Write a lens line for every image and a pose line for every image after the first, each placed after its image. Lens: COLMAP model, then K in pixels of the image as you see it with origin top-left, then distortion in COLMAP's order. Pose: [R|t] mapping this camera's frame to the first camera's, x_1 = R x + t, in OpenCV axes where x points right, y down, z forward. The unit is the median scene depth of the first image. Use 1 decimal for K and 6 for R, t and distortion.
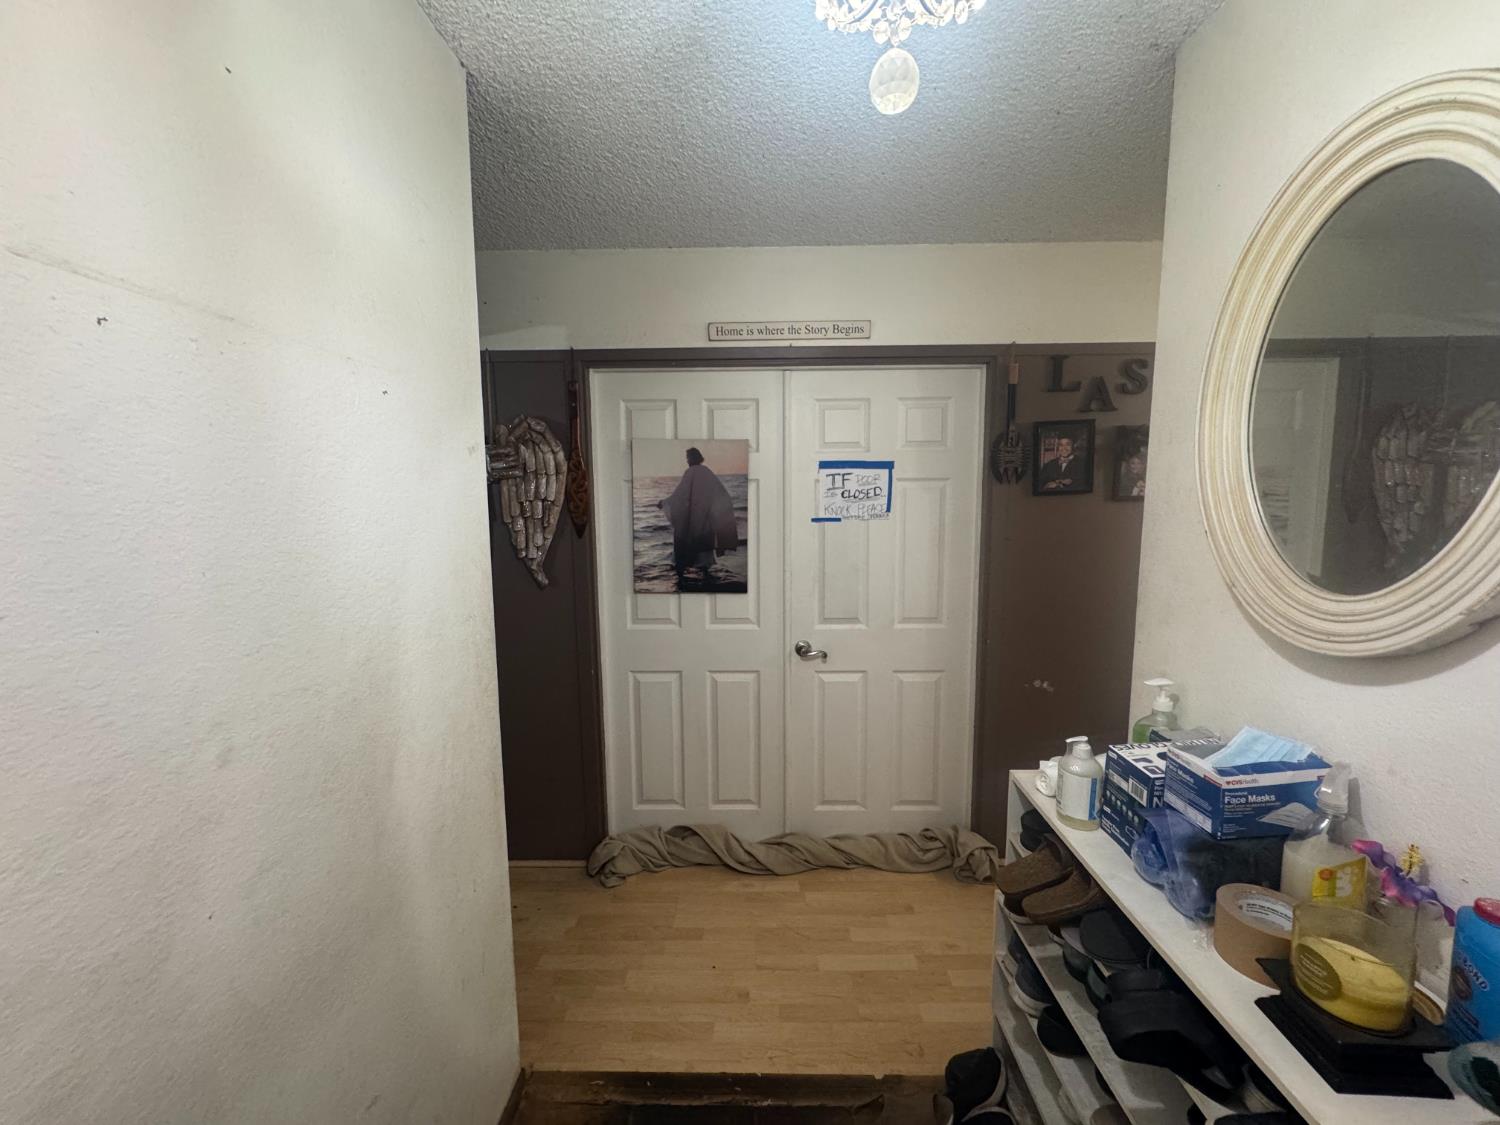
lens RADIAL K [[591.0, 0, 748.1], [0, 591.0, 556.3], [0, 0, 1]] dist [0.000113, -0.000016]
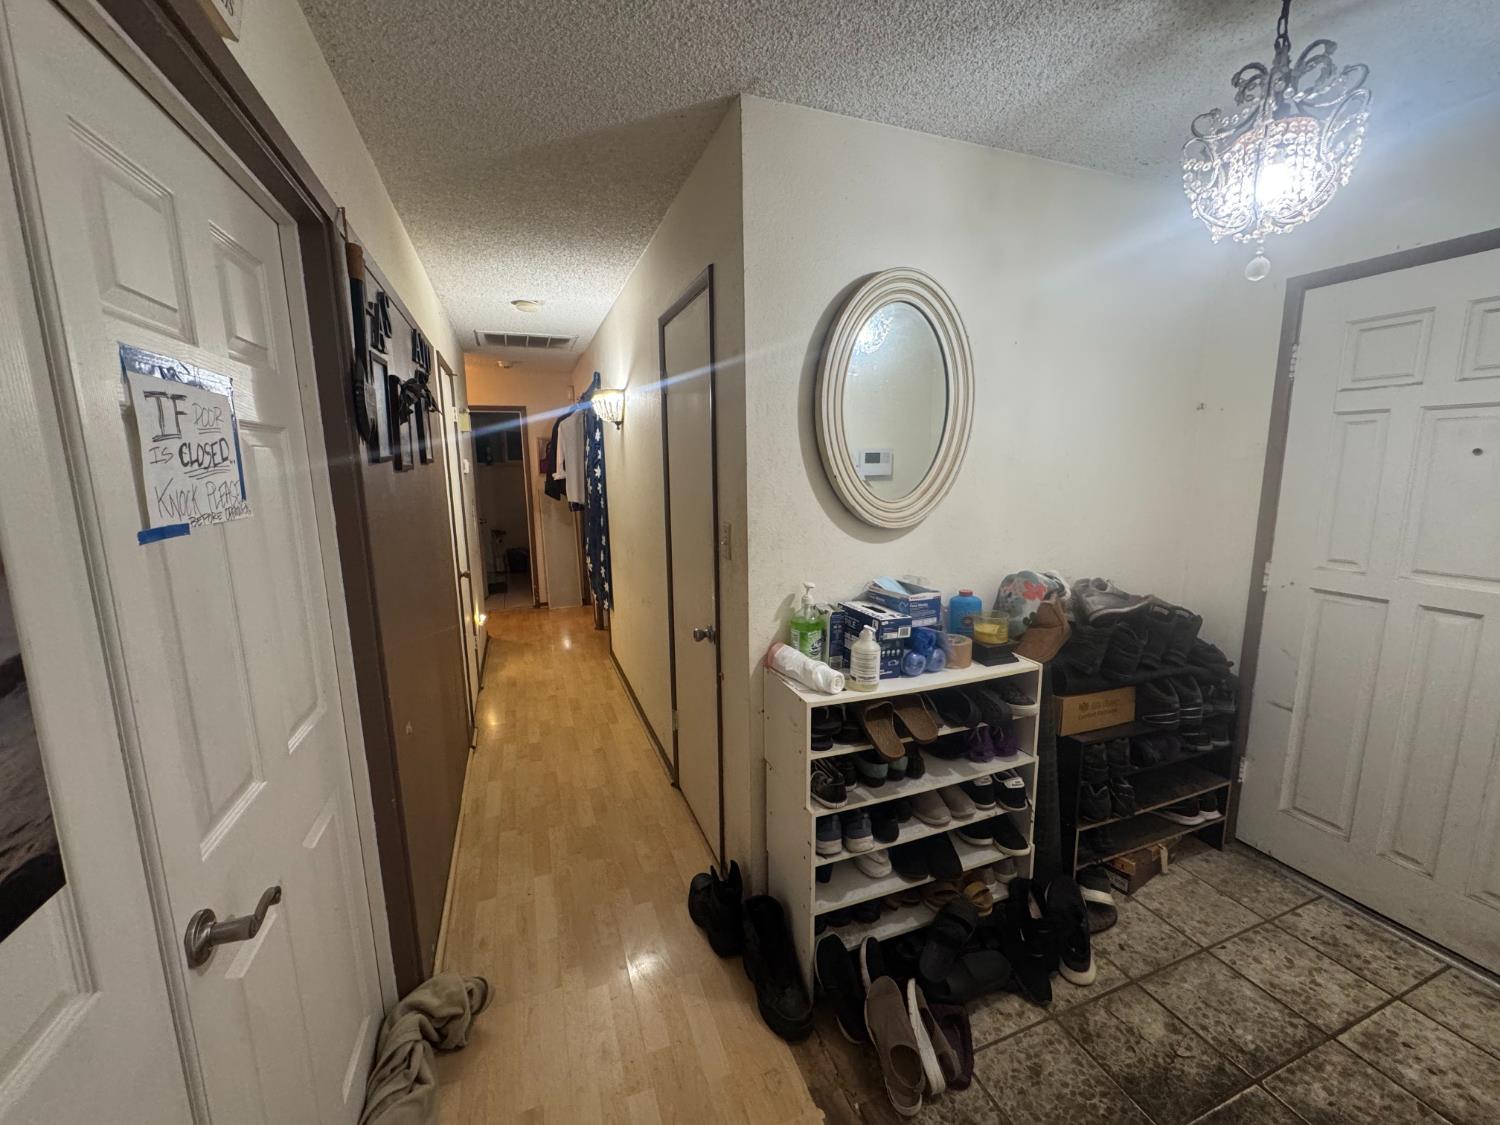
lens RADIAL K [[591.0, 0, 748.1], [0, 591.0, 556.3], [0, 0, 1]] dist [0.000113, -0.000016]
pose [[-0.381501, -0.131856, 0.914916, -0.440620], [0.113543, 0.975594, 0.187946, -0.114914], [-0.917369, 0.175583, -0.357219, 1.280057]]
